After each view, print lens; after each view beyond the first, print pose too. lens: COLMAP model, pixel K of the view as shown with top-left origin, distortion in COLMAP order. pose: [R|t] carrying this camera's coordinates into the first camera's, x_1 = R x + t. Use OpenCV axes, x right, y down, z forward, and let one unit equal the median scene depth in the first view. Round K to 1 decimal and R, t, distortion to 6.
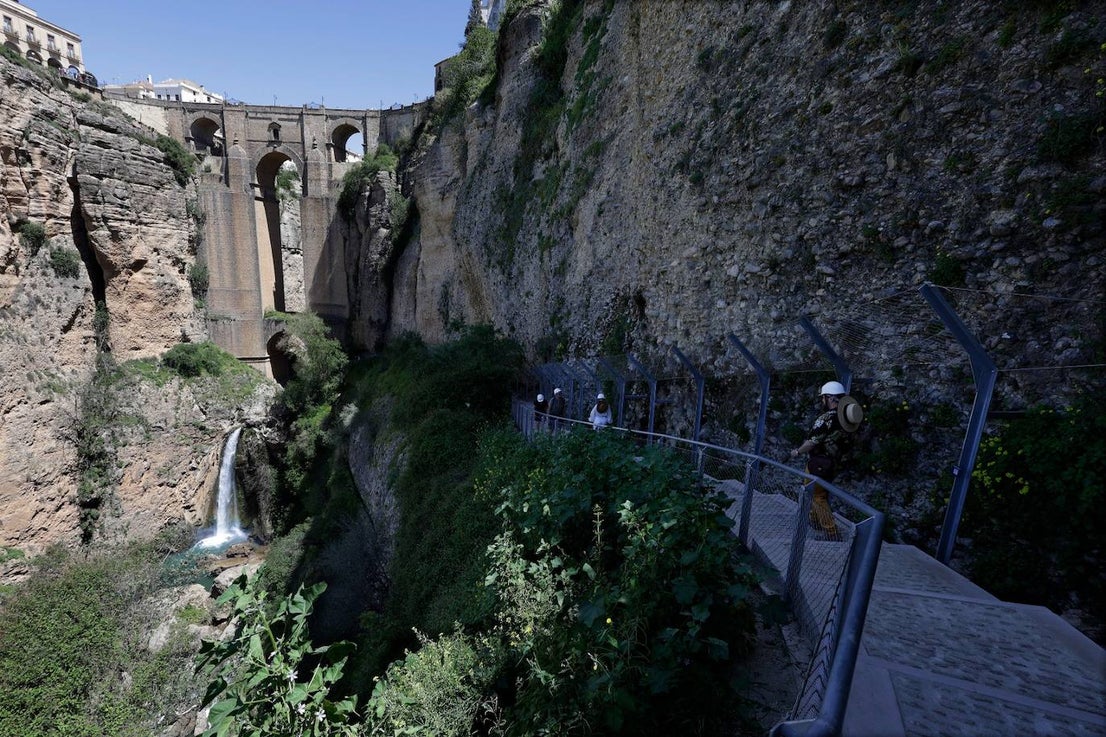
lens RADIAL K [[510.1, 0, 554.3], [0, 510.1, 371.3], [0, 0, 1]] dist [0.000319, 0.000986]
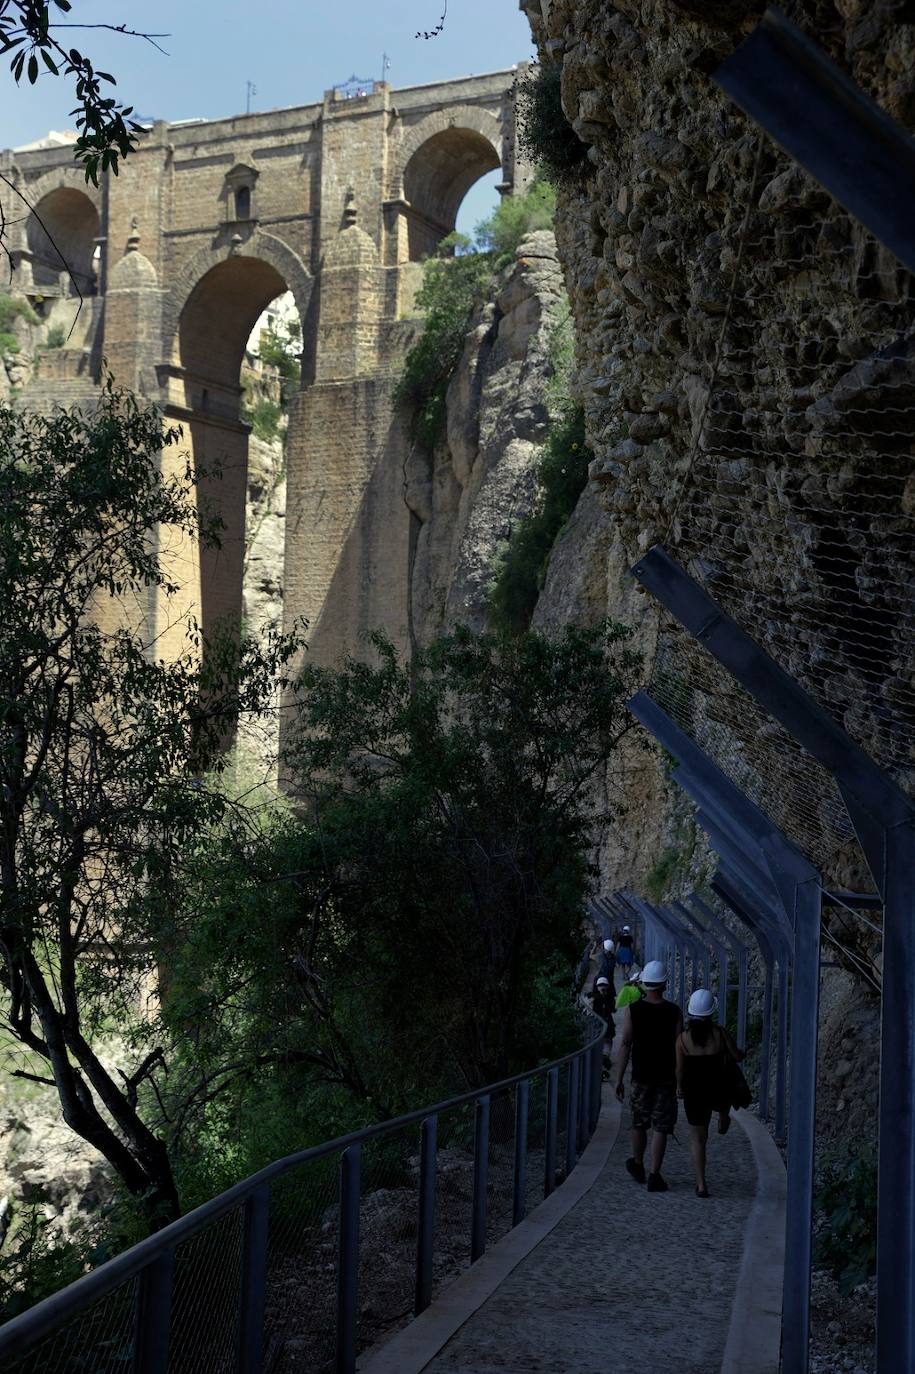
lens RADIAL K [[1567.2, 0, 453.7], [0, 1567.2, 693.1], [0, 0, 1]] dist [0.064734, 0.023962]
pose [[0.897828, -0.016752, -0.440027, -0.027094], [-0.084926, 0.973928, -0.210360, 0.007394], [0.432079, 0.226237, 0.872997, 0.336457]]
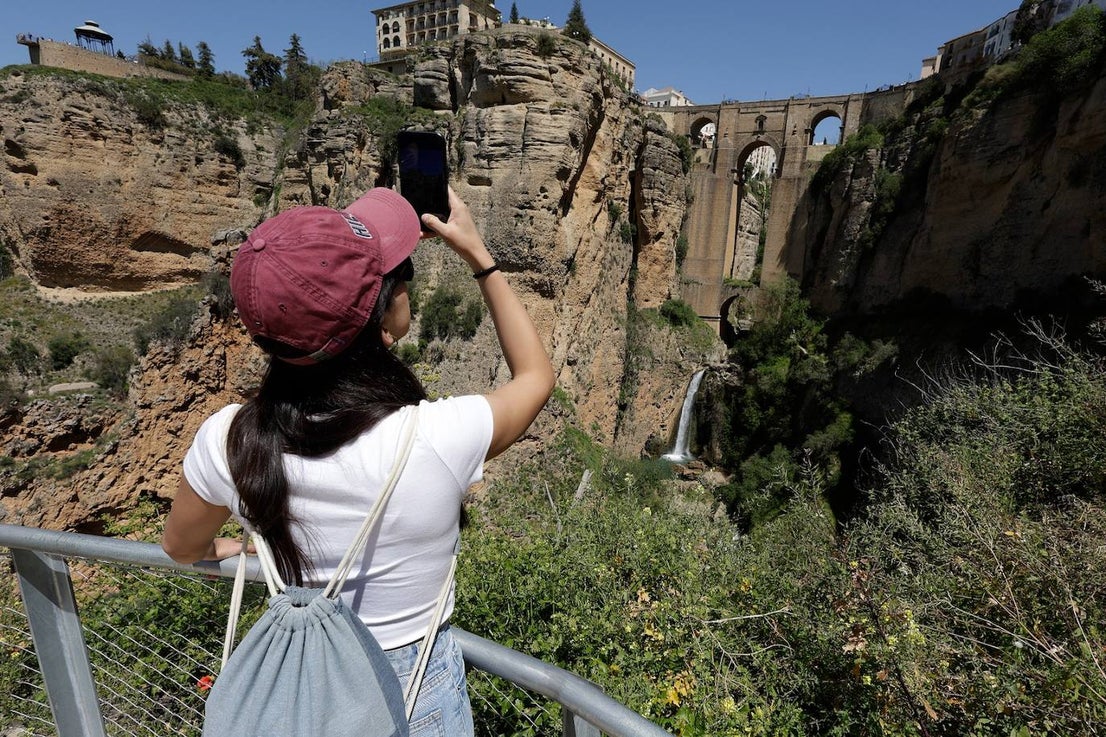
lens RADIAL K [[550.5, 0, 597.4], [0, 550.5, 397.7], [0, 0, 1]] dist [-0.000215, 0.001416]
pose [[0.889083, 0.120993, -0.441465, -0.274138], [-0.103880, 0.992603, 0.062837, 0.132017], [0.445803, -0.010008, 0.895075, -0.346124]]
